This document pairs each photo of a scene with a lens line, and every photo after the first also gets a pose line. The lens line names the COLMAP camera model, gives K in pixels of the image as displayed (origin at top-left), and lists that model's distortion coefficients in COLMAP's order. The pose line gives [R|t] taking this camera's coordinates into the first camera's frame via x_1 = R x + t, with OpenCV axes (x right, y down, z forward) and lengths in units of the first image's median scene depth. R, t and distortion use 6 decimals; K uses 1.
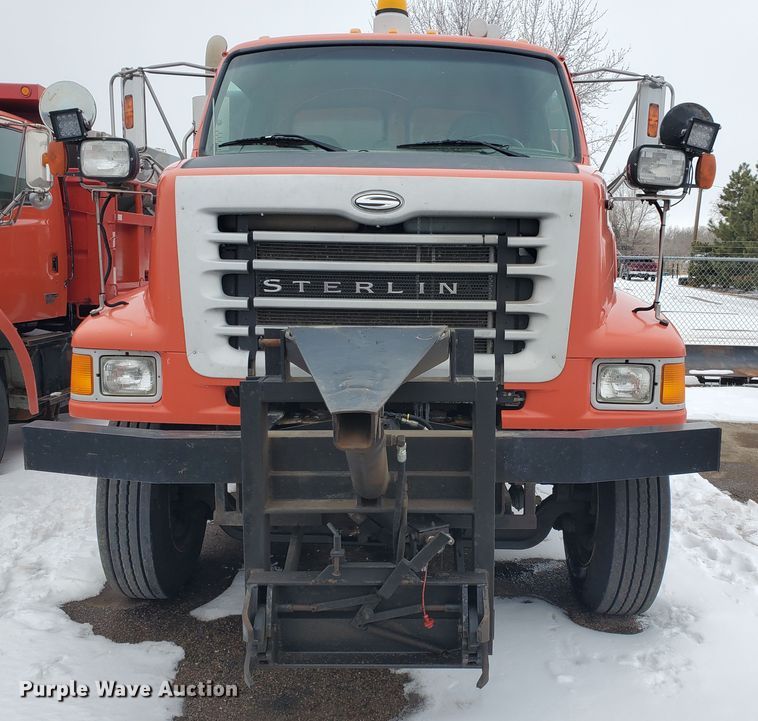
lens RADIAL K [[801.1, 0, 461.7], [0, 801.1, 393.6], [0, 0, 1]] dist [0.074773, -0.001458]
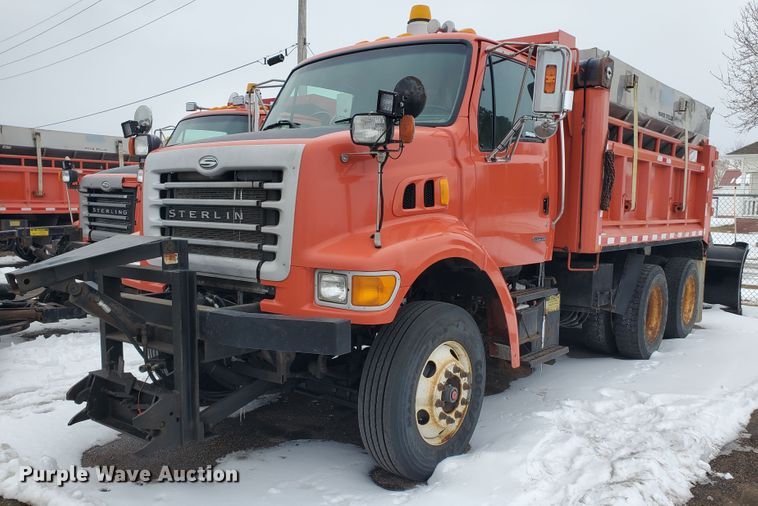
lens RADIAL K [[672.7, 0, 378.3], [0, 672.7, 276.3], [0, 0, 1]] dist [0.026665, -0.004577]
pose [[0.773376, 0.068301, -0.630257, 1.014246], [-0.100254, 0.994846, -0.015208, -0.023190], [0.625970, 0.074947, 0.776238, 0.170821]]
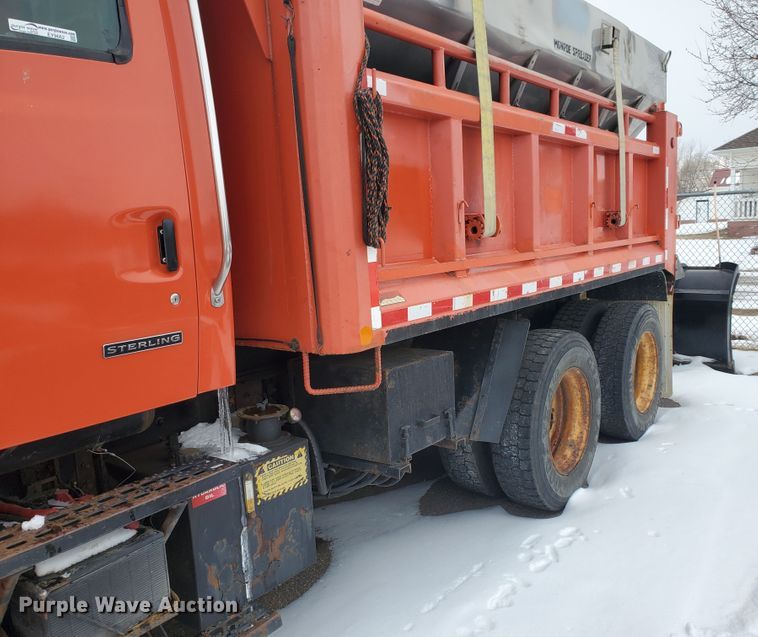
lens RADIAL K [[702.8, 0, 392.4], [0, 702.8, 330.9], [0, 0, 1]] dist [0.010874, 0.002047]
pose [[0.798070, 0.034435, -0.601580, 0.791200], [-0.029035, 0.999404, 0.018688, -0.220384], [0.601865, 0.002552, 0.798594, 1.422393]]
